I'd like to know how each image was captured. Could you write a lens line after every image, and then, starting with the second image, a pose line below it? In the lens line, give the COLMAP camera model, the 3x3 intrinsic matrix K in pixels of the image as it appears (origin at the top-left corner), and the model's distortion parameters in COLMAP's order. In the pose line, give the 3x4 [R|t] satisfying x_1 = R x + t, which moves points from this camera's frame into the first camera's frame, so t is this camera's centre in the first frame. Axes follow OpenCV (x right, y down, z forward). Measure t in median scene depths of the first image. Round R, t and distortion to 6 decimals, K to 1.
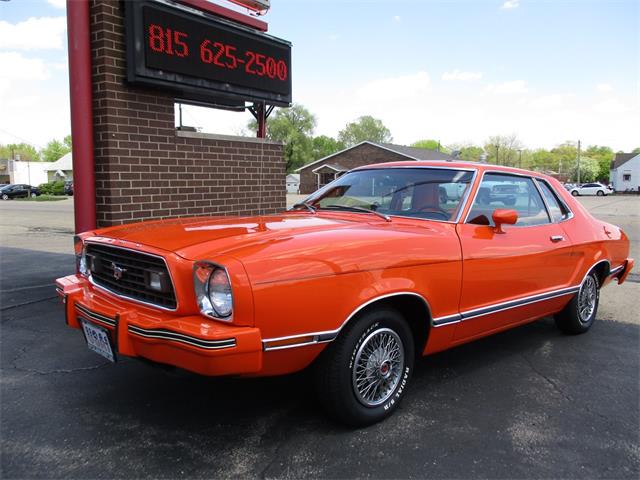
lens RADIAL K [[541.8, 0, 322.8], [0, 541.8, 241.0], [0, 0, 1]] dist [-0.024620, 0.018765]
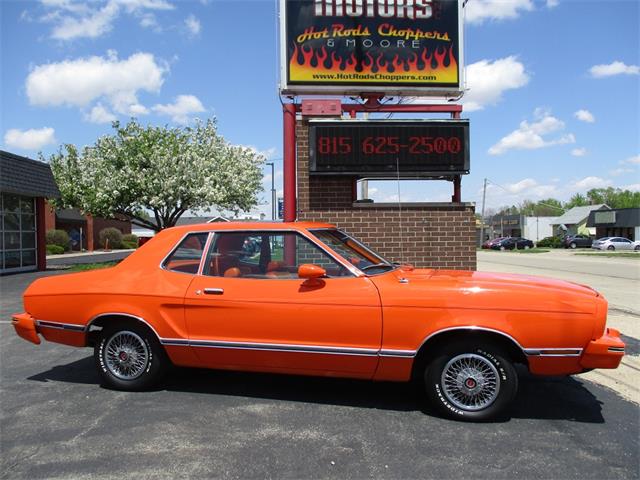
lens RADIAL K [[541.8, 0, 321.9], [0, 541.8, 241.9], [0, 0, 1]] dist [-0.024620, 0.018765]
pose [[0.605229, 0.004614, -0.796038, 0.873276], [-0.081112, 0.995136, -0.055902, -0.018170], [0.791909, 0.098402, 0.602659, 0.096020]]
